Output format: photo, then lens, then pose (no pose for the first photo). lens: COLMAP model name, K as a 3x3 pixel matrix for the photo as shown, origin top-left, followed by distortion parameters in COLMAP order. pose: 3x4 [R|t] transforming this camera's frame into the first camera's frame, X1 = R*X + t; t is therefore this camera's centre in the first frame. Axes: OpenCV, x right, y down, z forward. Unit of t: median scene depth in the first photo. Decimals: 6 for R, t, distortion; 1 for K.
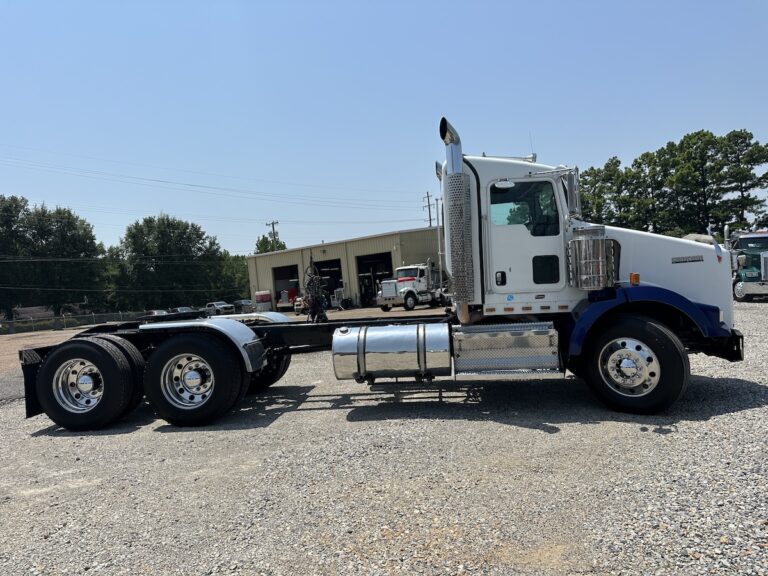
lens RADIAL K [[526.0, 0, 375.0], [0, 526.0, 289.9], [0, 0, 1]] dist [0.047083, -0.065776]
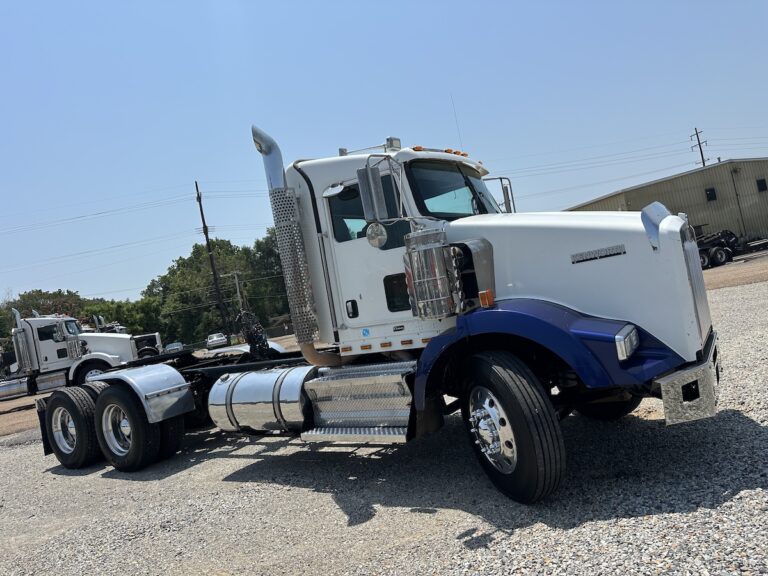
lens RADIAL K [[526.0, 0, 375.0], [0, 526.0, 289.9], [0, 0, 1]] dist [0.047083, -0.065776]
pose [[0.882332, -0.106601, -0.458395, 0.633045], [0.122811, 0.992414, 0.005602, -0.050344], [0.454321, -0.061238, 0.888731, 0.317818]]
